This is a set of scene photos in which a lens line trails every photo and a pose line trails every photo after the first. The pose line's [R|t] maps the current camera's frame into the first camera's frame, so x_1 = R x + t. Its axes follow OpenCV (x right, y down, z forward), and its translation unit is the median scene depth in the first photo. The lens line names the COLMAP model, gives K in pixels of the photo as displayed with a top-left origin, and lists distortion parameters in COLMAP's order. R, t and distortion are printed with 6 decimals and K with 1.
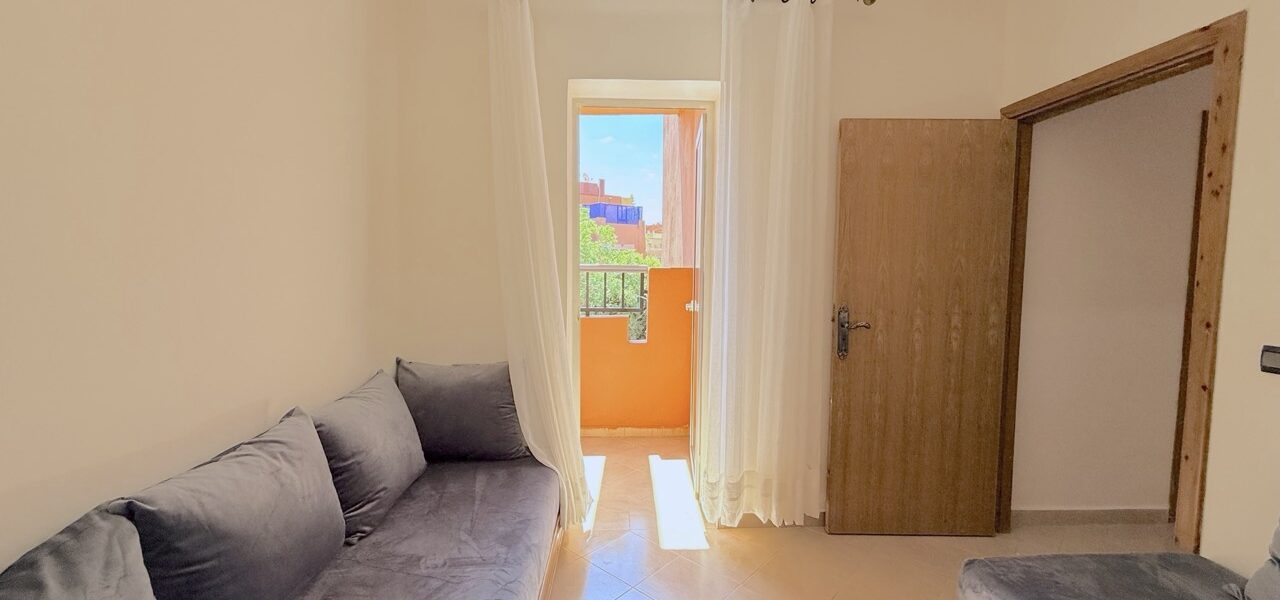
lens RADIAL K [[512.6, 0, 636.4], [0, 512.6, 301.3], [0, 0, 1]] dist [0.001554, -0.000279]
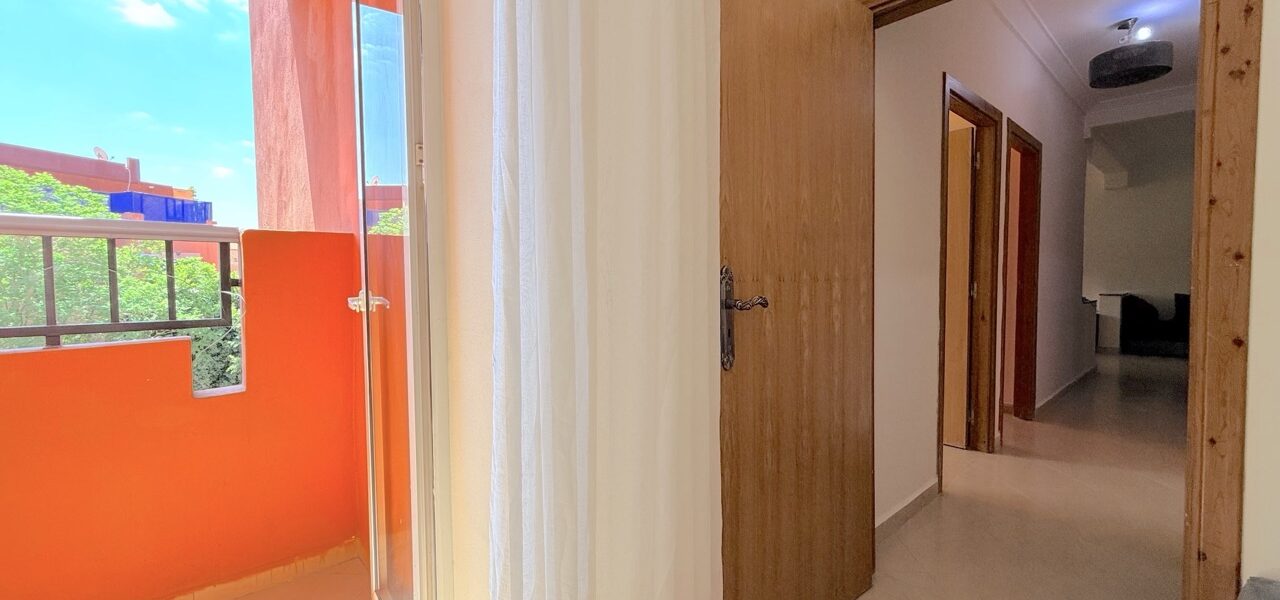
lens RADIAL K [[512.6, 0, 636.4], [0, 512.6, 301.3], [0, 0, 1]] dist [0.001554, -0.000279]
pose [[0.765436, -0.042902, 0.642080, -0.003345], [0.062963, 0.997981, -0.008377, 0.026281], [-0.640424, 0.046839, 0.766592, 0.407232]]
